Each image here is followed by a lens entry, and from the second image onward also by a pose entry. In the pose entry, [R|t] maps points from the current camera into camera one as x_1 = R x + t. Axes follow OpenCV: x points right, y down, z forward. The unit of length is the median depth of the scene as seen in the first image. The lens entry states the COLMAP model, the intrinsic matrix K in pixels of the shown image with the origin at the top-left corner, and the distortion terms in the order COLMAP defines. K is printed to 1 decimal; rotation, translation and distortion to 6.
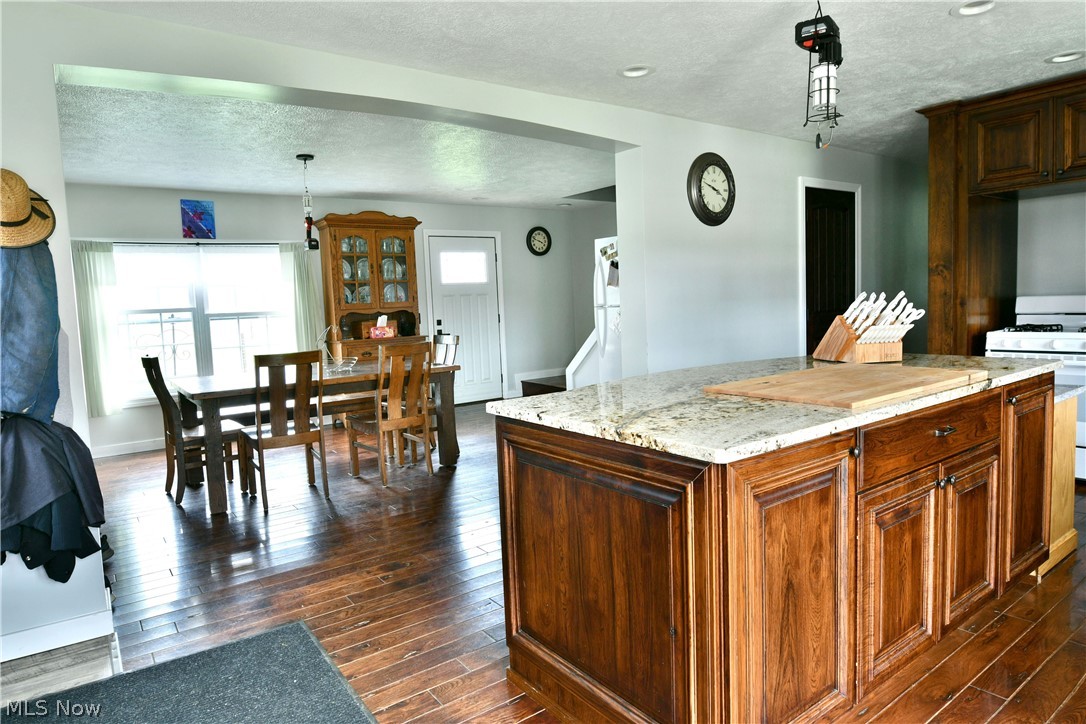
lens RADIAL K [[655.2, 0, 537.0], [0, 655.2, 358.2], [0, 0, 1]] dist [-0.013266, -0.005775]
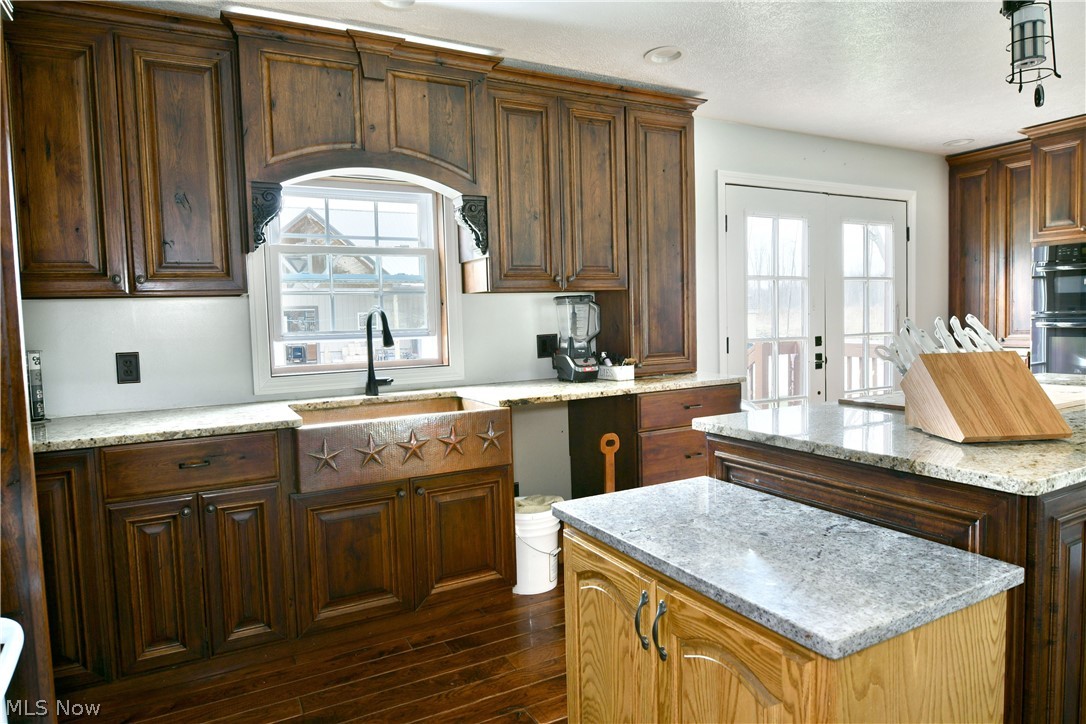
lens RADIAL K [[655.2, 0, 537.0], [0, 655.2, 358.2], [0, 0, 1]] dist [-0.013266, -0.005775]
pose [[-0.987606, 0.060533, 0.144813, 0.585225], [0.081078, 0.986760, 0.140471, -0.130606], [-0.134392, 0.150471, -0.979437, 1.189893]]
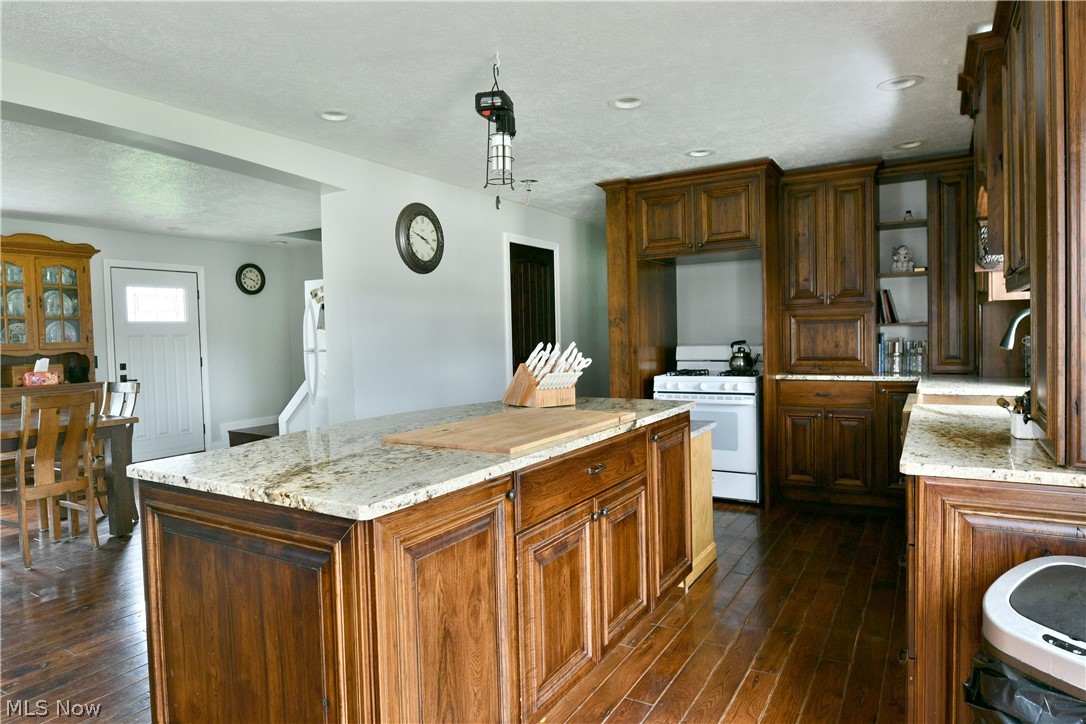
lens RADIAL K [[655.2, 0, 537.0], [0, 655.2, 358.2], [0, 0, 1]] dist [-0.013266, -0.005775]
pose [[0.923149, 0.005366, 0.384406, 0.050811], [0.019470, 0.997967, -0.060687, -0.005804], [-0.383950, 0.063507, 0.921167, -0.005023]]
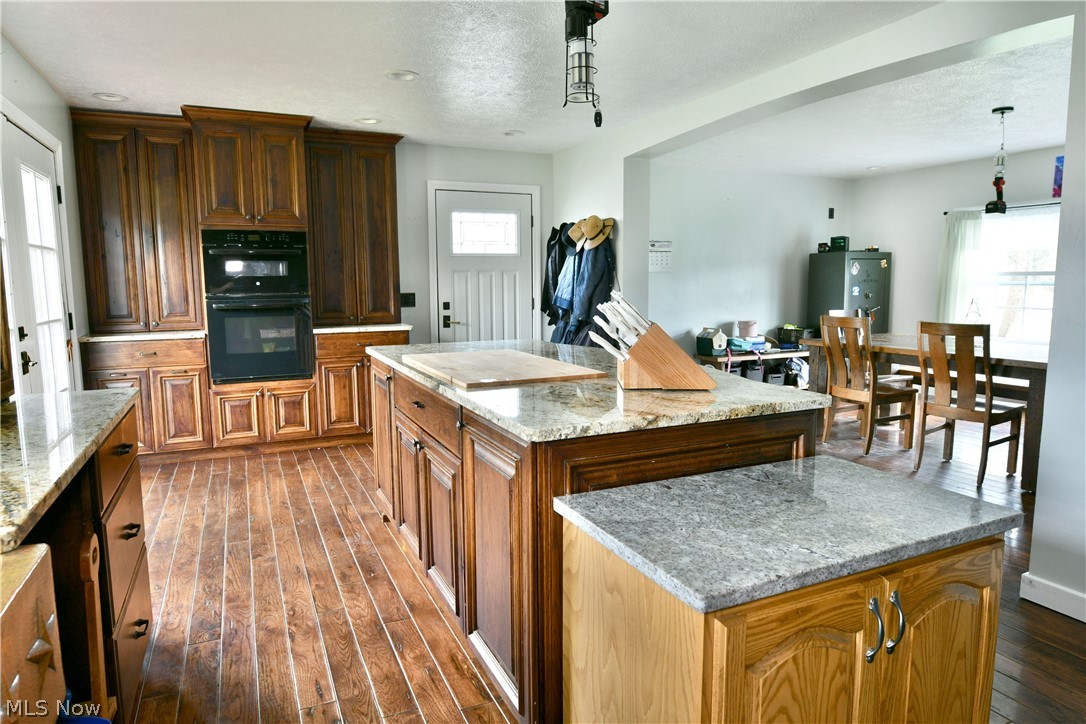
lens RADIAL K [[655.2, 0, 537.0], [0, 655.2, 358.2], [0, 0, 1]] dist [-0.013266, -0.005775]
pose [[-0.203921, 0.155900, -0.966494, 0.901969], [-0.066082, 0.982795, 0.172472, -0.106053], [0.976755, 0.099039, -0.190110, 0.742666]]
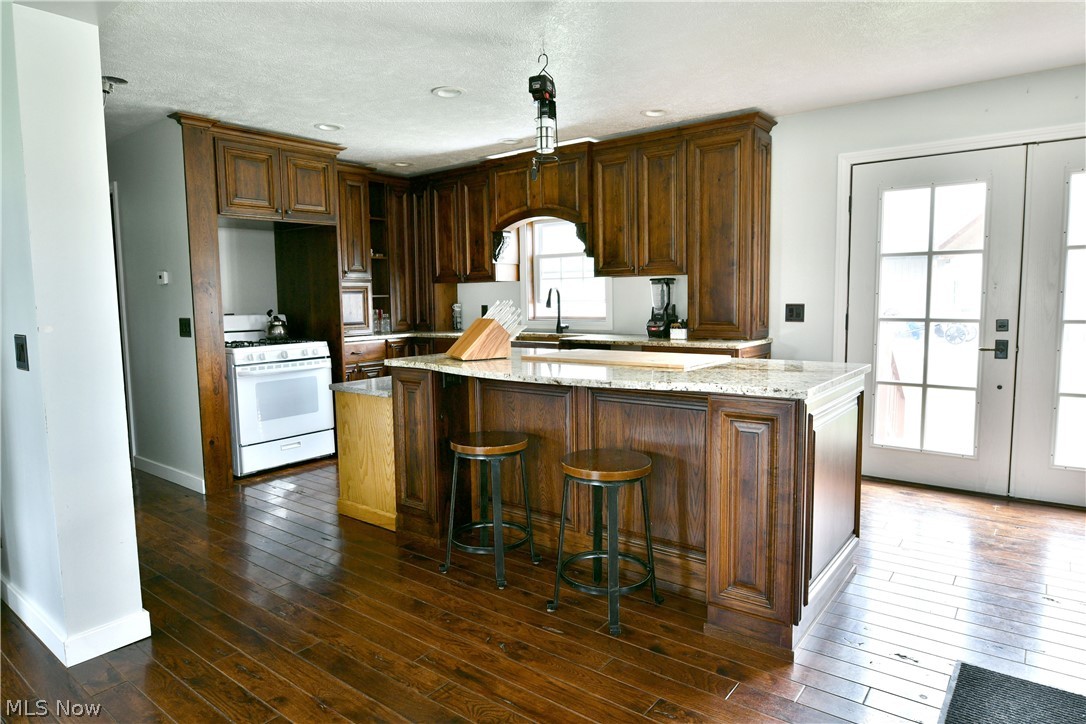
lens RADIAL K [[655.2, 0, 537.0], [0, 655.2, 358.2], [0, 0, 1]] dist [-0.013266, -0.005775]
pose [[-0.268199, -0.045800, 0.962274, -0.501446], [0.110503, 0.990814, 0.077957, -0.058840], [-0.957005, 0.127242, -0.260674, 0.893844]]
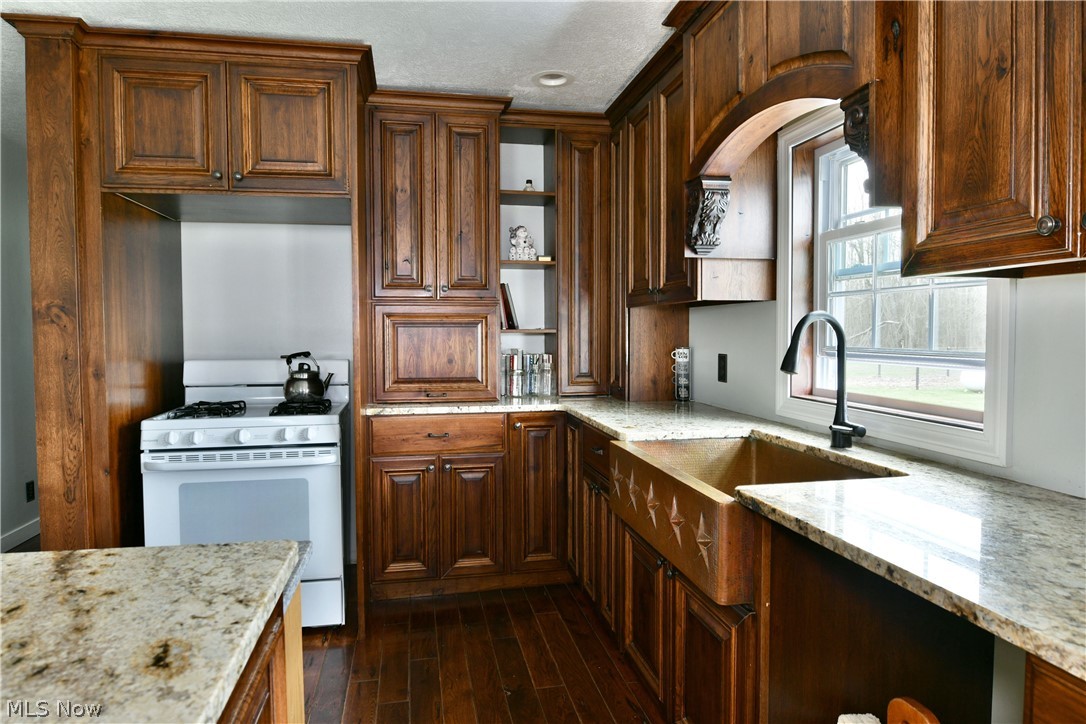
lens RADIAL K [[655.2, 0, 537.0], [0, 655.2, 358.2], [0, 0, 1]] dist [-0.013266, -0.005775]
pose [[0.425364, 0.003567, 0.905015, 0.332771], [0.065000, 0.997289, -0.034481, -0.059571], [-0.902685, 0.073493, 0.423979, 0.450811]]
